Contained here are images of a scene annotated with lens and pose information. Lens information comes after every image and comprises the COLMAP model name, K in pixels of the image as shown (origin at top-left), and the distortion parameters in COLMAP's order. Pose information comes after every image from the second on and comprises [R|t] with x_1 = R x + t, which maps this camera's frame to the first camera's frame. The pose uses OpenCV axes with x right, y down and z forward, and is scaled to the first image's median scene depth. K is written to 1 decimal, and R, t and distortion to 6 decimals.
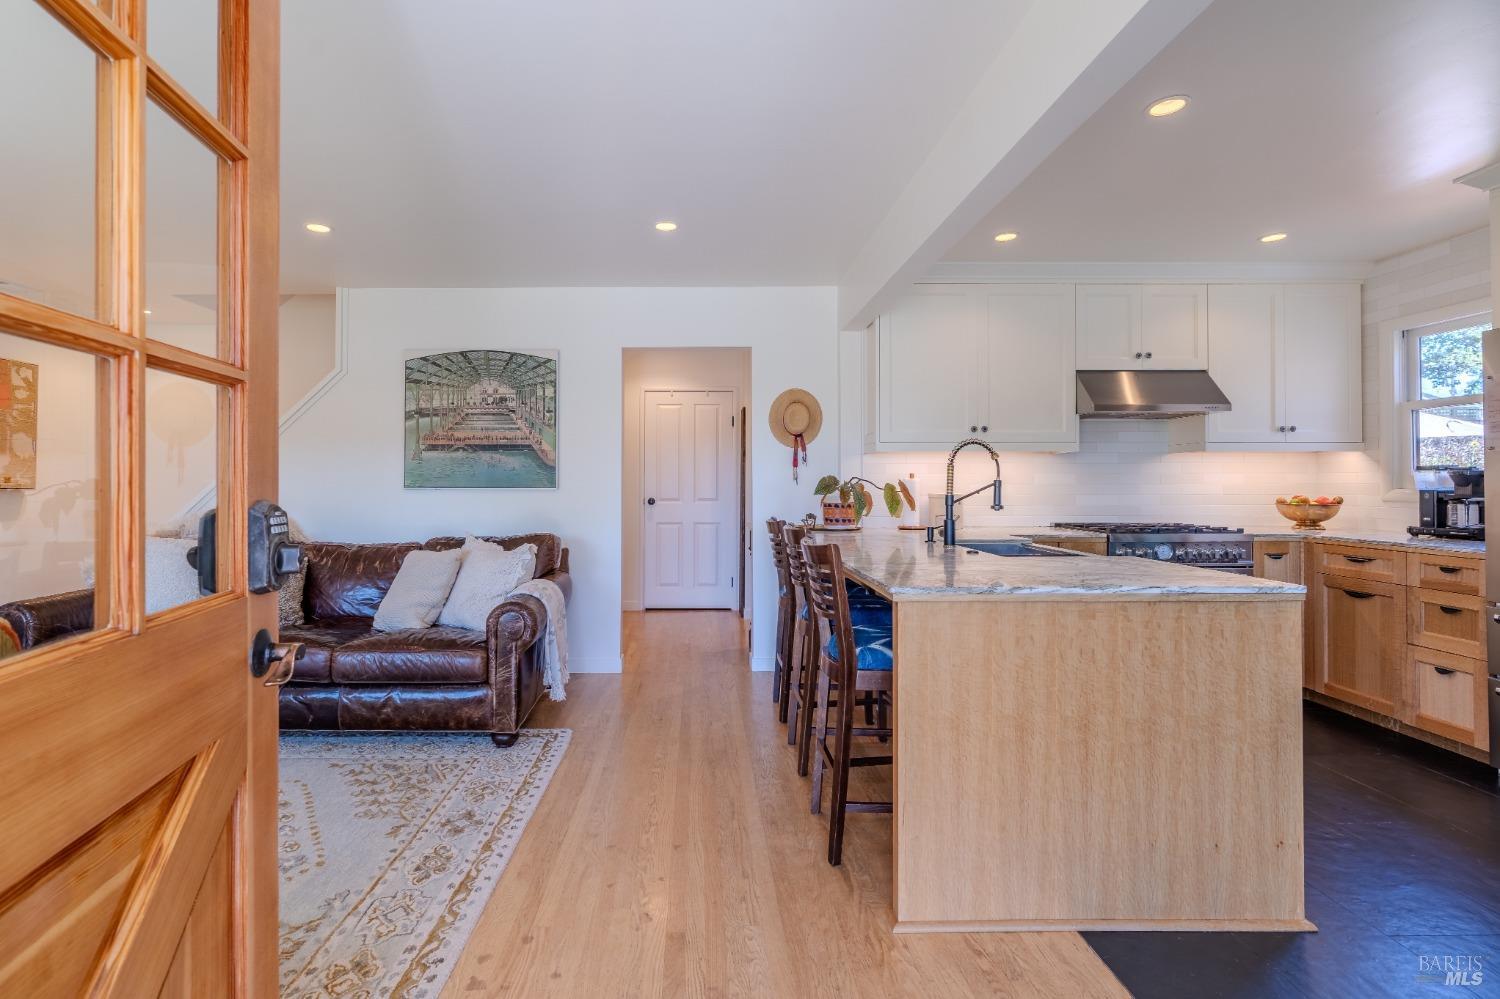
lens RADIAL K [[687.3, 0, 683.2], [0, 687.3, 471.9], [0, 0, 1]] dist [-0.007251, 0.002094]
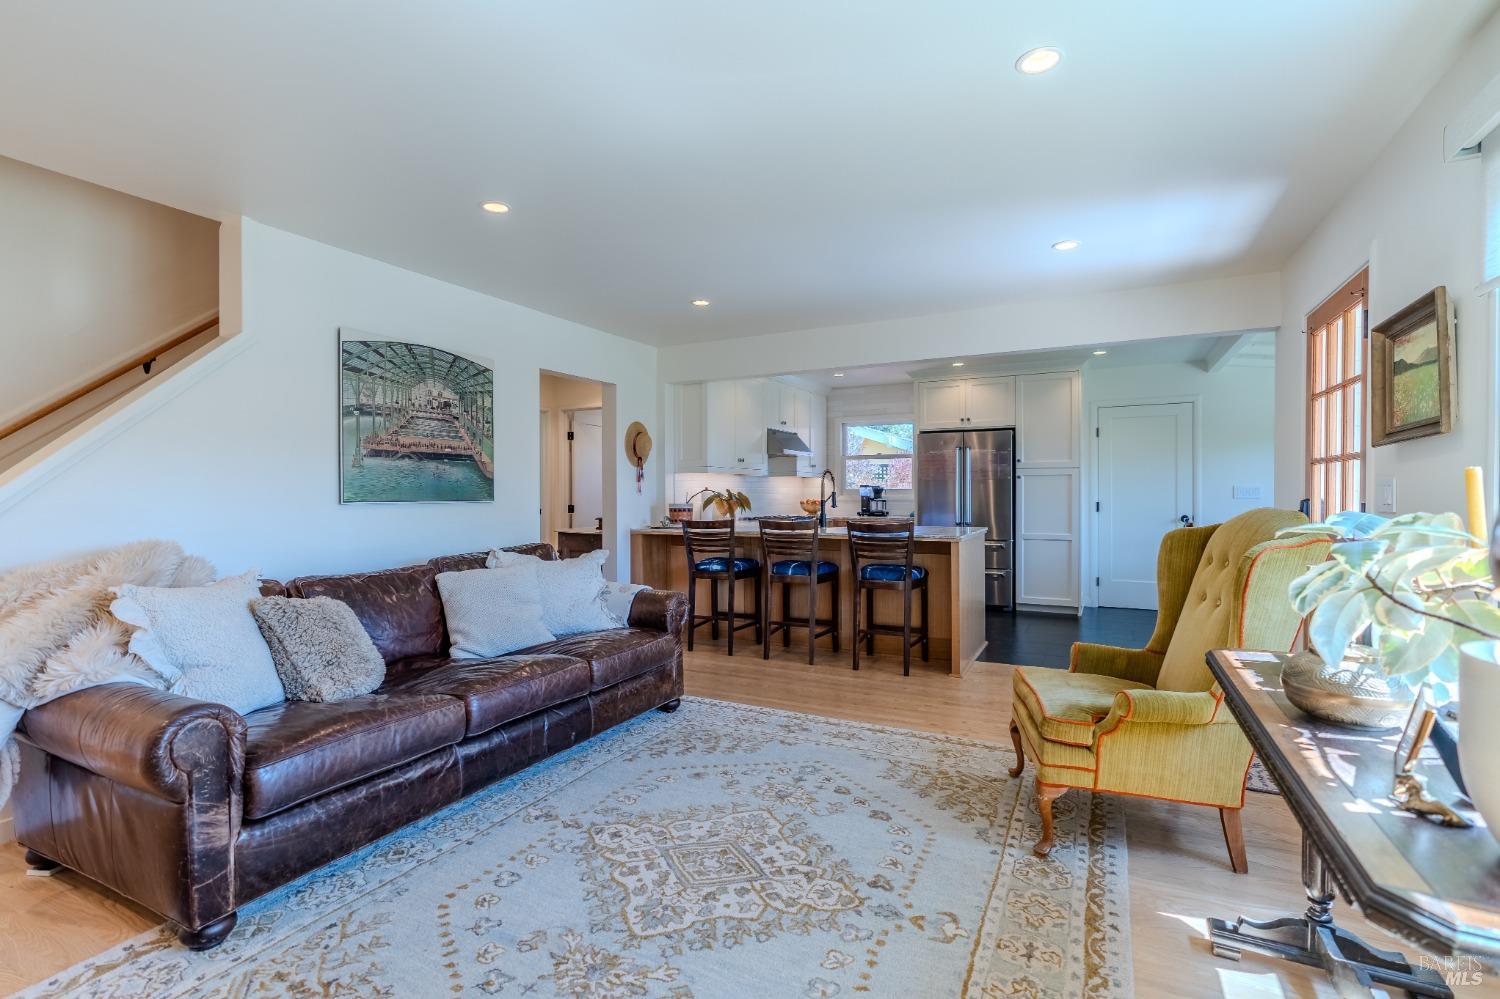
lens RADIAL K [[687.3, 0, 724.6], [0, 687.3, 502.6], [0, 0, 1]] dist [-0.007251, 0.002094]
pose [[0.478640, -0.014898, 0.877885, -0.977576], [-0.002714, 0.999826, 0.018447, 0.007572], [-0.878007, -0.011212, 0.478516, 0.263209]]
